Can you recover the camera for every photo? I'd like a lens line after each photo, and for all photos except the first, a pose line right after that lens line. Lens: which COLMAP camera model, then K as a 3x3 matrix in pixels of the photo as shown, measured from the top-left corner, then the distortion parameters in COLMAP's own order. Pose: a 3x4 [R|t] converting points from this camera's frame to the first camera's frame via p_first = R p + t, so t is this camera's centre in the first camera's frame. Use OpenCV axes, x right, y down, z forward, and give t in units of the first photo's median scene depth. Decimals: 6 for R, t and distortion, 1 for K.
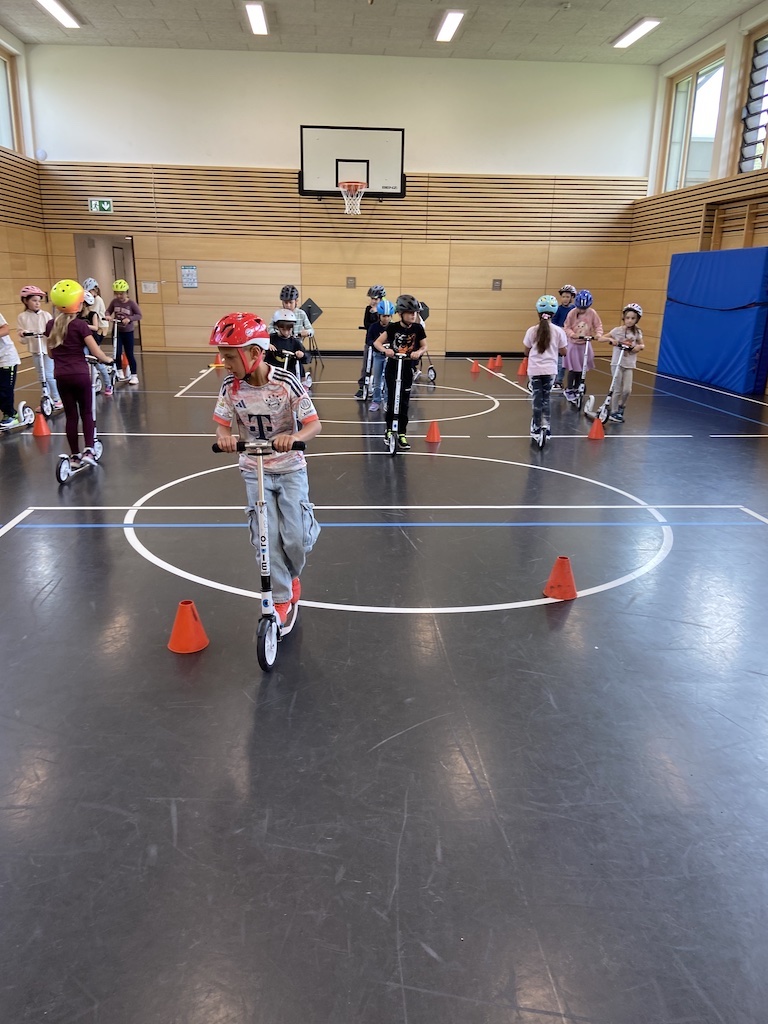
lens RADIAL K [[769.6, 0, 384.0], [0, 769.6, 512.0], [0, 0, 1]] dist [0.108884, -0.139107]
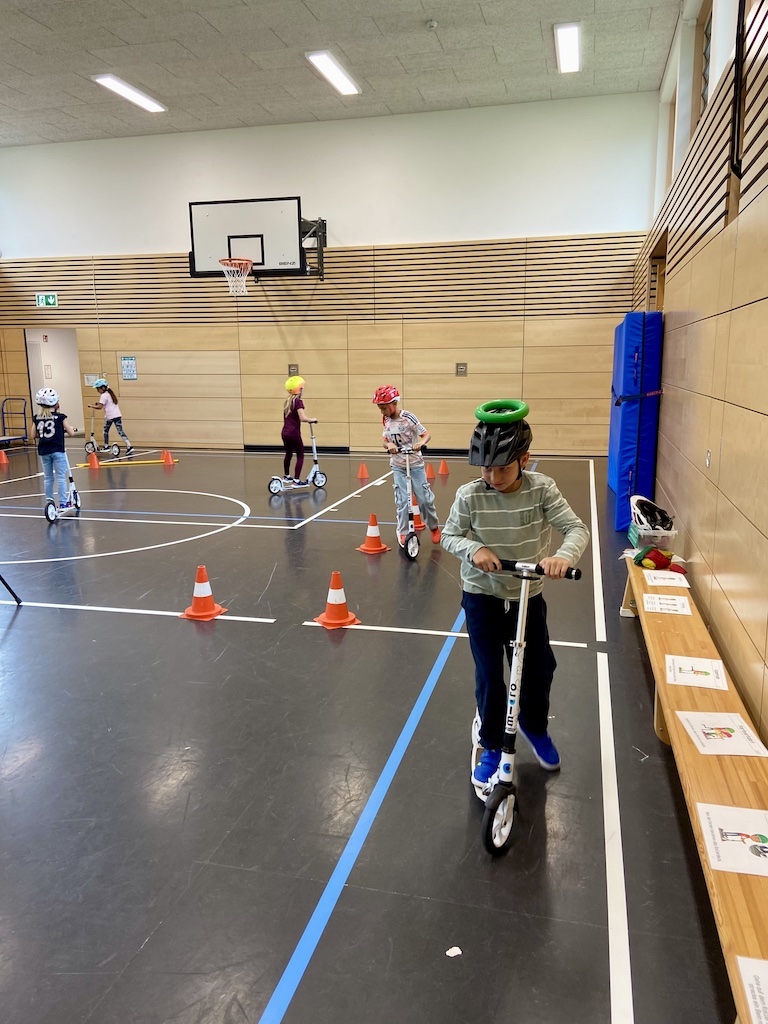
lens RADIAL K [[769.6, 0, 384.0], [0, 769.6, 512.0], [0, 0, 1]] dist [0.108884, -0.139107]
pose [[0.946997, 0.037722, -0.319020, 0.362131], [-0.068585, 0.993926, -0.086064, -0.071504], [0.313836, 0.103382, 0.943832, 0.234124]]
